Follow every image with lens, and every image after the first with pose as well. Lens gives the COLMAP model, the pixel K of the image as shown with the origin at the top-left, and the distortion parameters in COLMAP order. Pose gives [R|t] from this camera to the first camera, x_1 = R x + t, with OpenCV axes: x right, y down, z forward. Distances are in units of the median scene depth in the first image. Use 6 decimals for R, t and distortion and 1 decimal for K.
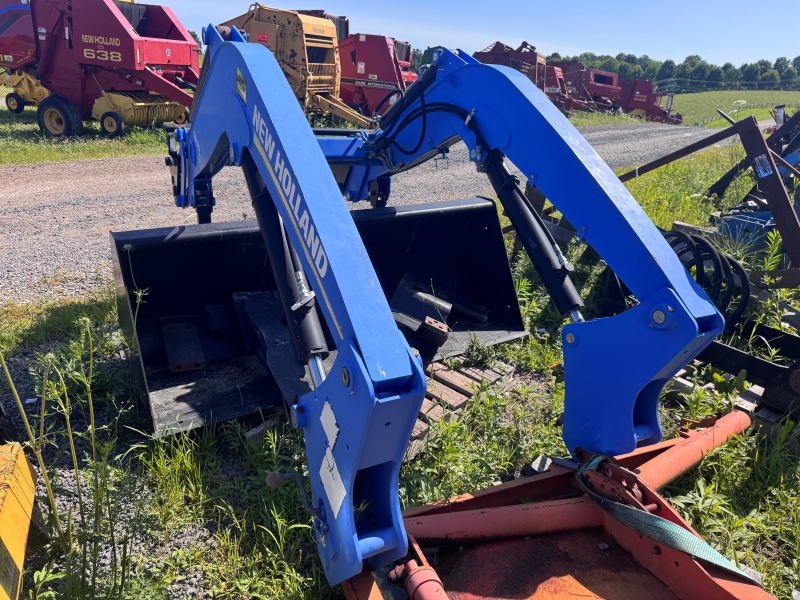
lens RADIAL K [[571.5, 0, 402.1], [0, 571.5, 298.7], [0, 0, 1]] dist [0.010997, -0.022725]
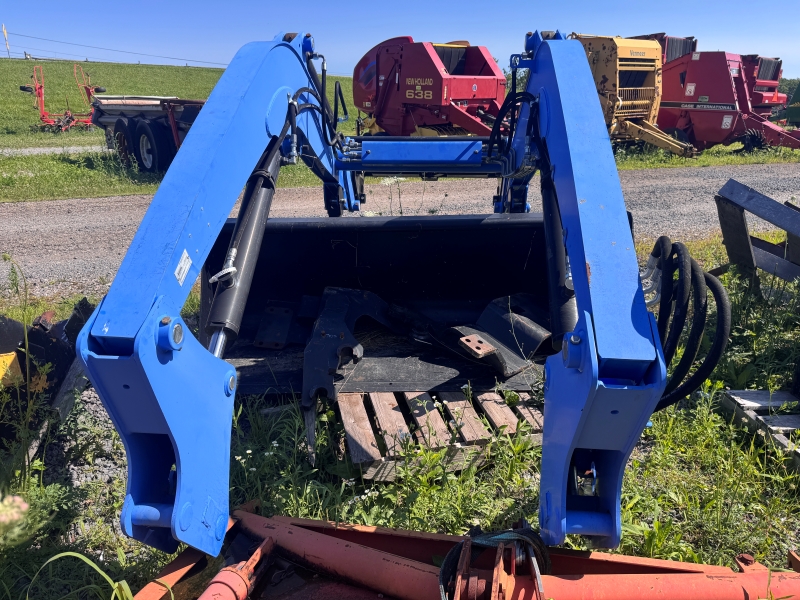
lens RADIAL K [[571.5, 0, 399.0], [0, 571.5, 302.4], [0, 0, 1]] dist [0.010997, -0.022725]
pose [[0.820401, 0.124193, -0.558139, 0.109630], [-0.155672, 0.987767, -0.009031, 0.002093], [0.550190, 0.094296, 0.829699, 0.052219]]
